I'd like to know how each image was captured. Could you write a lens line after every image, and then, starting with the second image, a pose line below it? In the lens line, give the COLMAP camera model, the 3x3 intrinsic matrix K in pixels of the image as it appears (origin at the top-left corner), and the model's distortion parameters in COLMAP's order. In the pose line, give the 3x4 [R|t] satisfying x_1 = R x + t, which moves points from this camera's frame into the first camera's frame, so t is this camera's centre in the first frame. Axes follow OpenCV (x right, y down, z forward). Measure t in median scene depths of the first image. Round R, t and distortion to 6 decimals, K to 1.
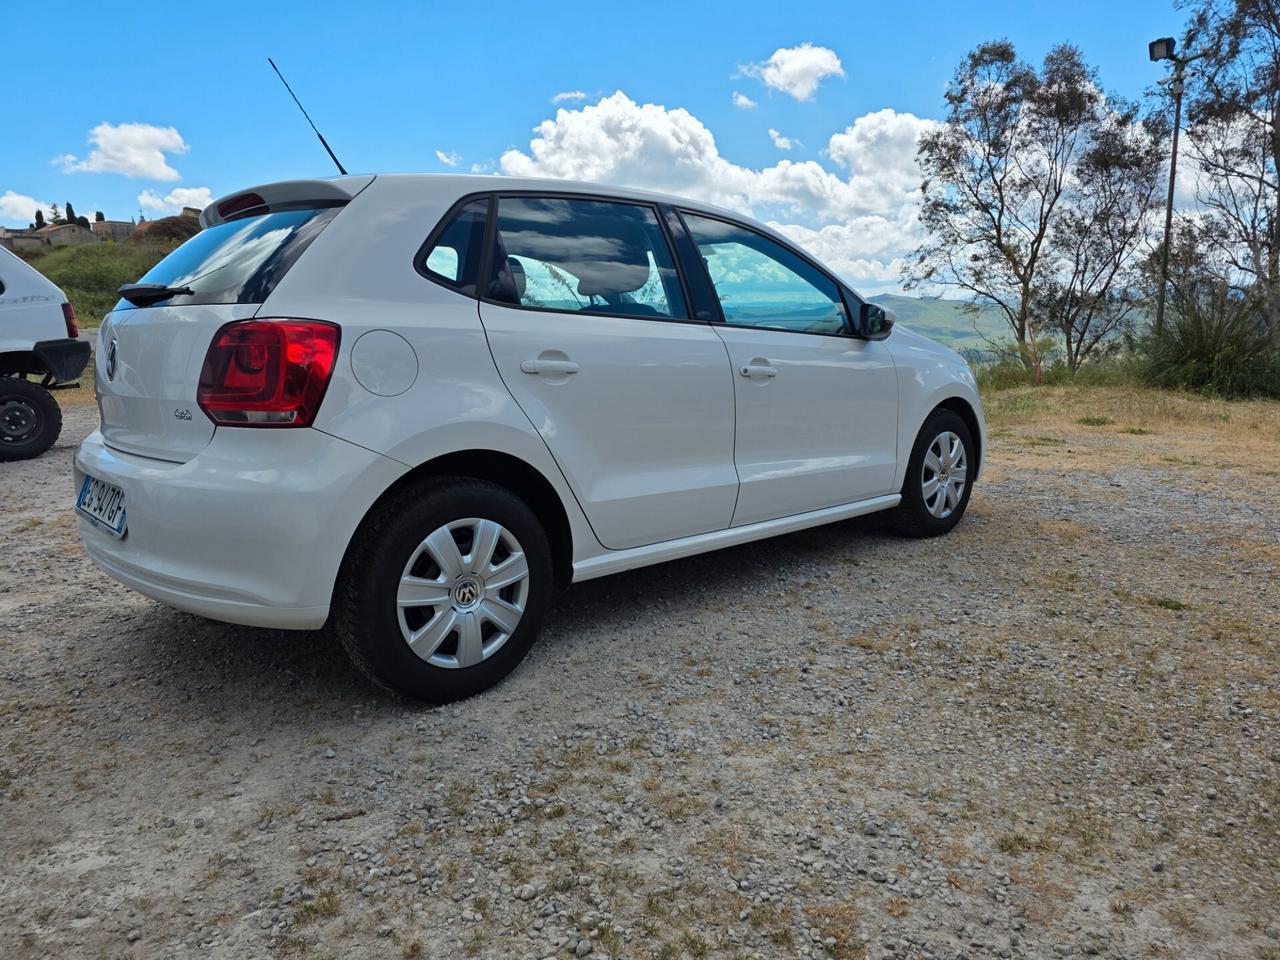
lens RADIAL K [[862.1, 0, 634.0], [0, 862.1, 481.8], [0, 0, 1]] dist [0.058685, -0.053461]
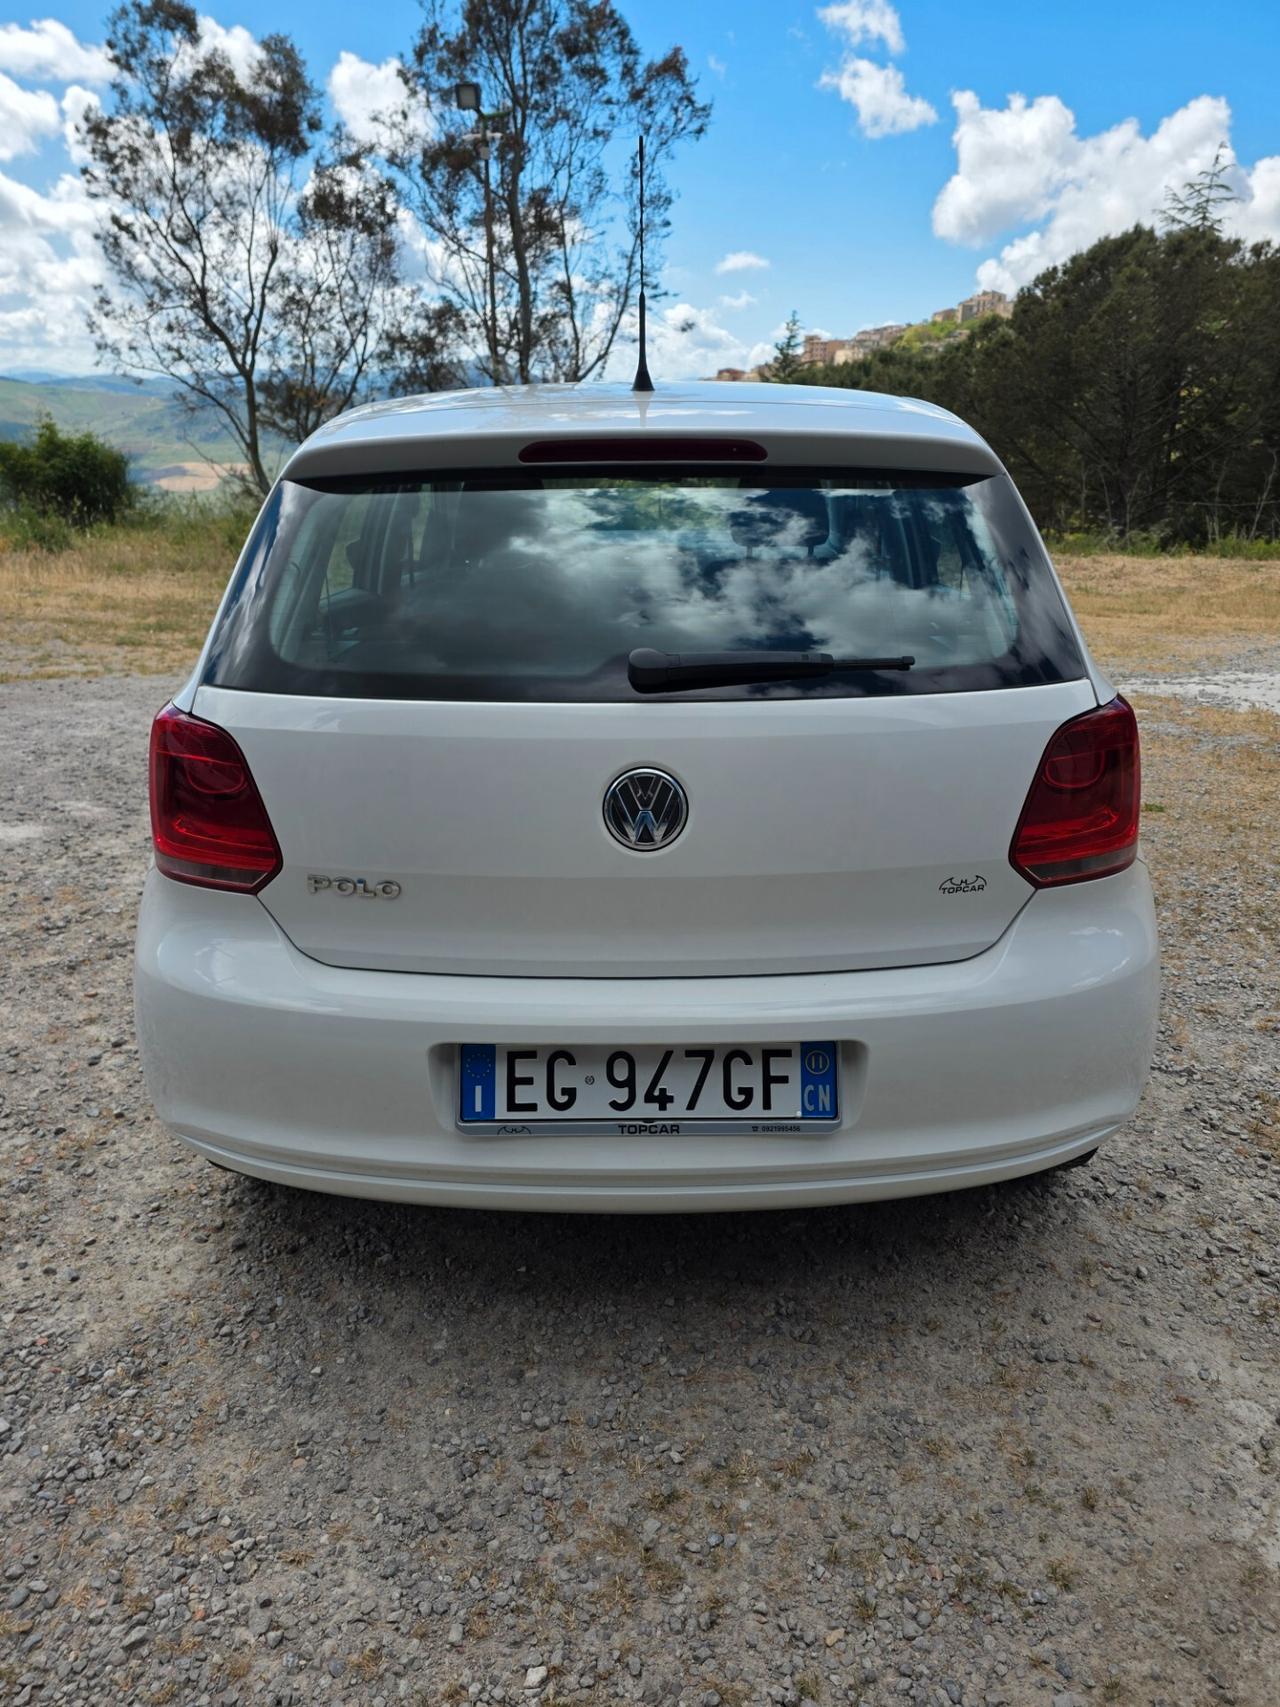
lens RADIAL K [[1149.6, 0, 655.9], [0, 1149.6, 860.7], [0, 0, 1]] dist [0.058685, -0.053461]
pose [[0.670038, -0.248737, 0.699413, -0.751986], [0.113792, 0.965471, 0.234345, -0.187137], [-0.733553, -0.077432, 0.675206, 0.401904]]
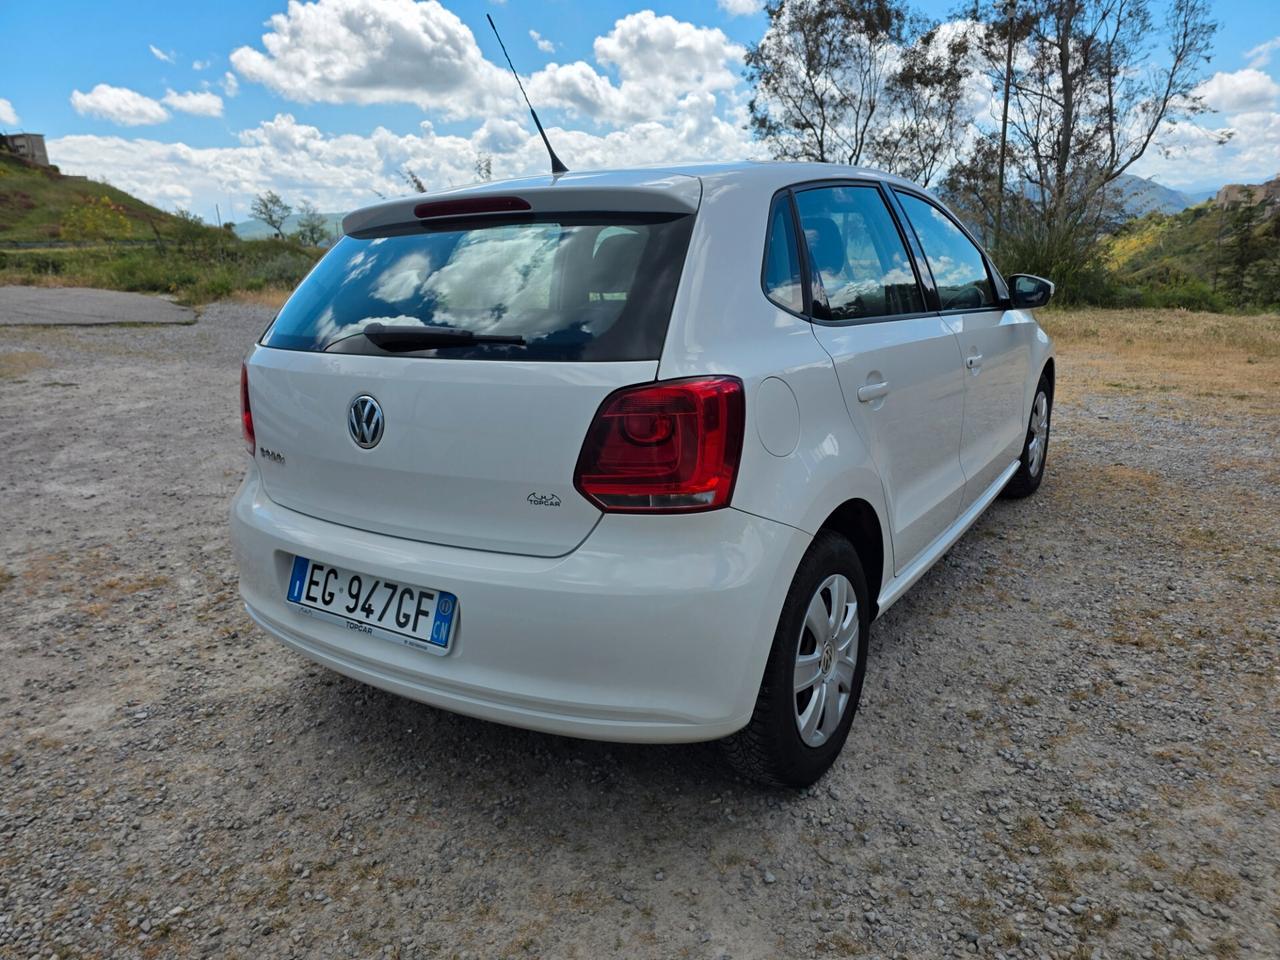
lens RADIAL K [[862.1, 0, 633.5], [0, 862.1, 472.5], [0, 0, 1]] dist [0.058685, -0.053461]
pose [[0.971281, -0.088779, 0.220751, -0.386571], [0.069429, 0.993155, 0.093934, -0.108198], [-0.227580, -0.075910, 0.970796, 0.135053]]
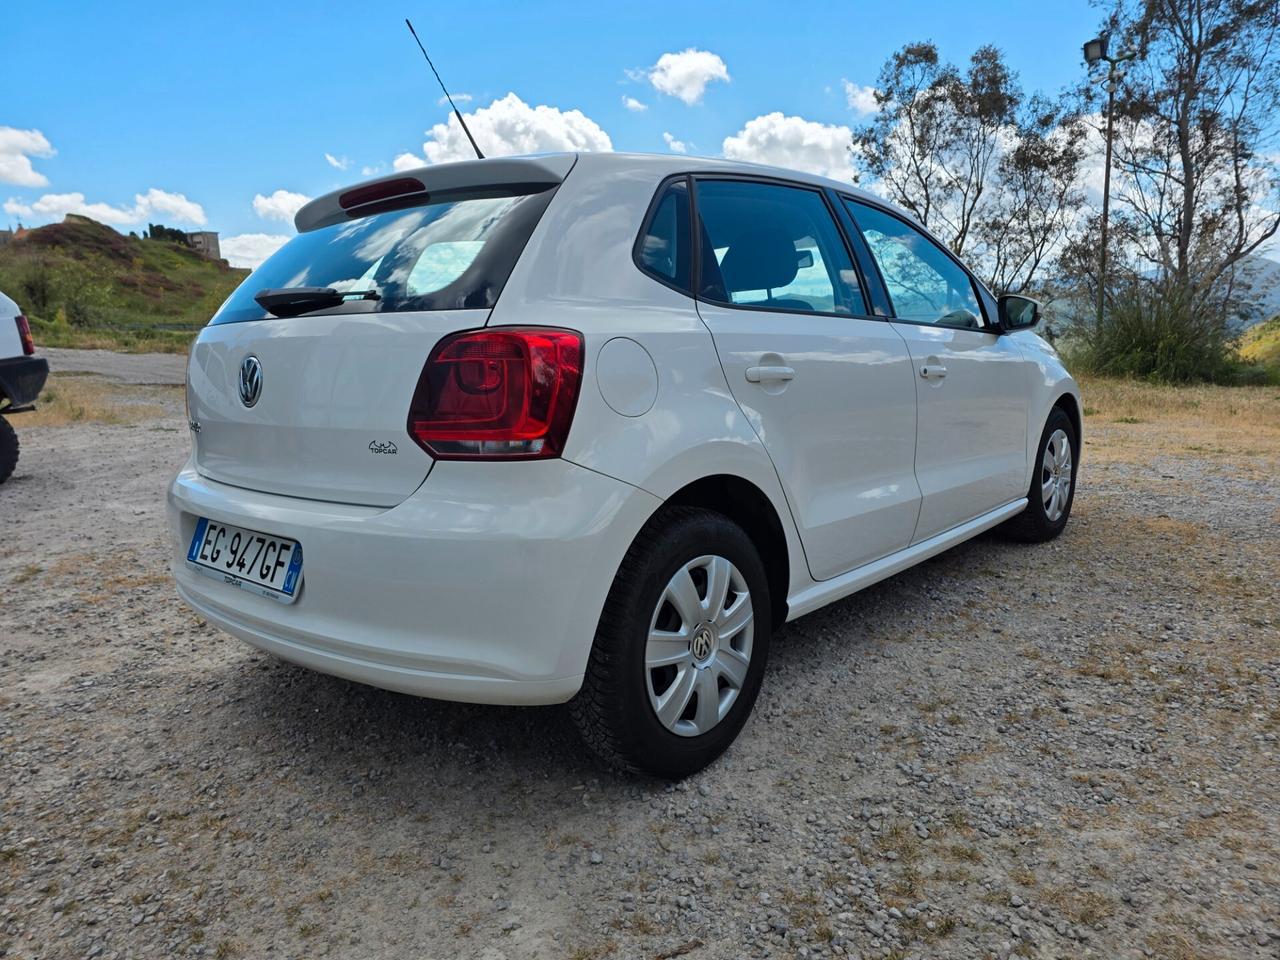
lens RADIAL K [[862.1, 0, 626.2], [0, 862.1, 474.8], [0, 0, 1]] dist [0.058685, -0.053461]
pose [[0.995037, -0.038014, 0.091960, -0.232341], [0.038889, 0.999214, -0.007742, -0.023174], [-0.091594, 0.011280, 0.995733, 0.111874]]
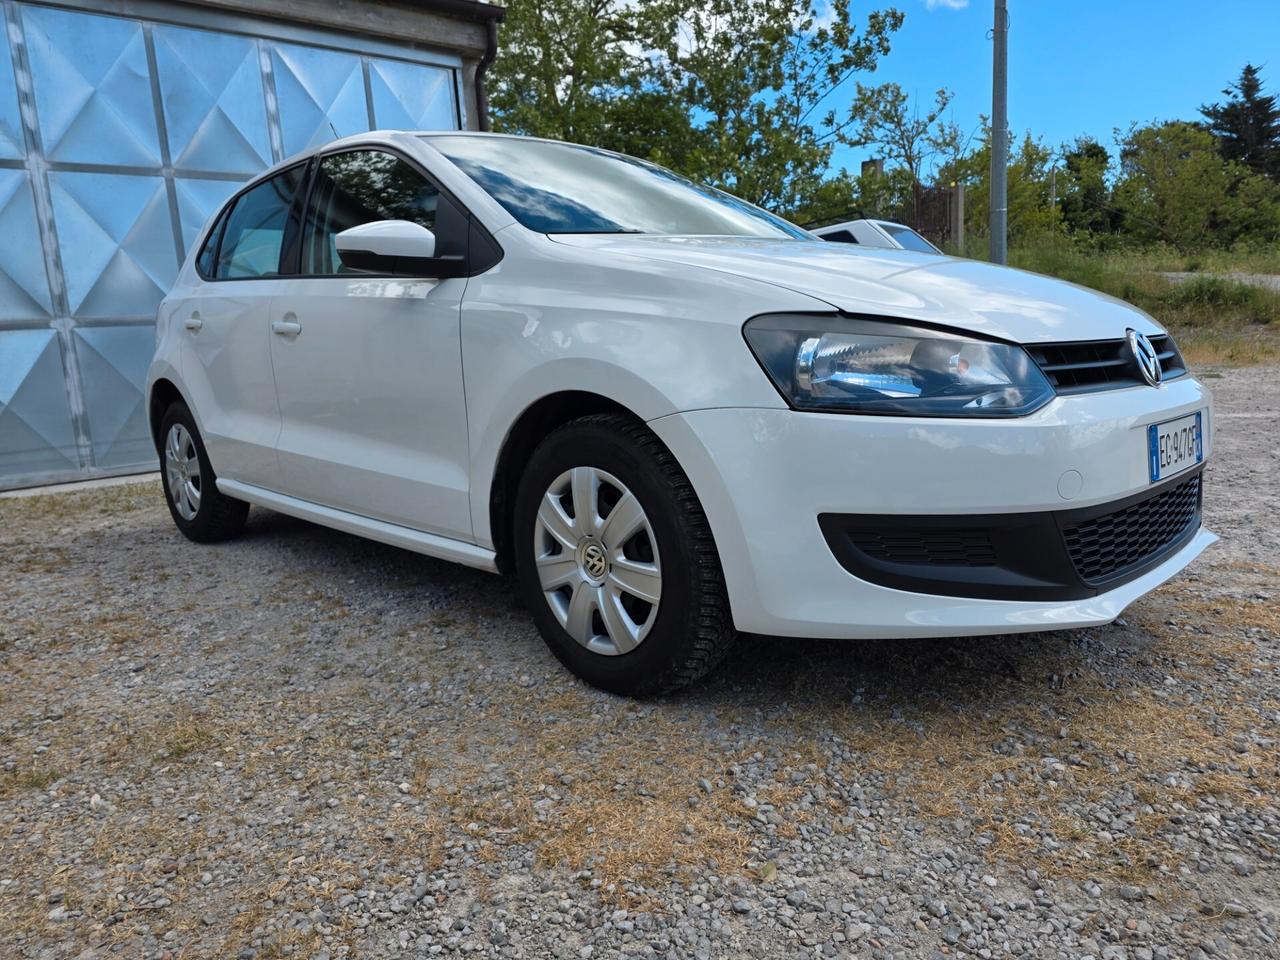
lens RADIAL K [[856.1, 0, 649.7], [0, 856.1, 488.3], [0, 0, 1]] dist [0.046540, -0.036647]
pose [[0.055277, 0.183816, -0.981405, 0.941488], [-0.128357, 0.976061, 0.175585, -0.151772], [0.990186, 0.116265, 0.077548, 1.169717]]
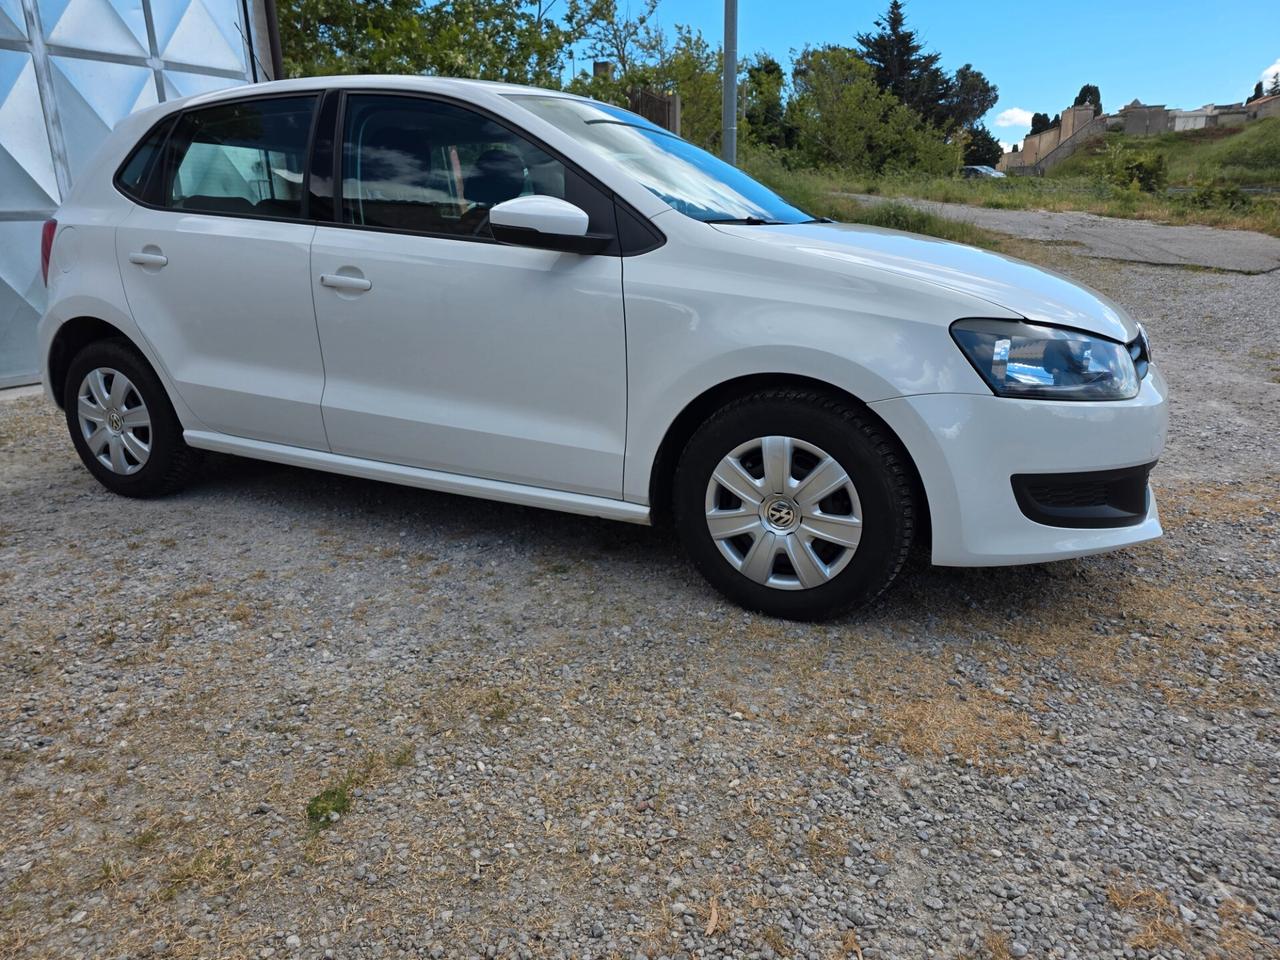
lens RADIAL K [[856.1, 0, 634.3], [0, 856.1, 475.4], [0, 0, 1]] dist [0.046540, -0.036647]
pose [[0.374632, 0.273850, -0.885809, 0.939264], [-0.161677, 0.960044, 0.228422, -0.164790], [0.912968, 0.057641, 0.403938, 0.823242]]
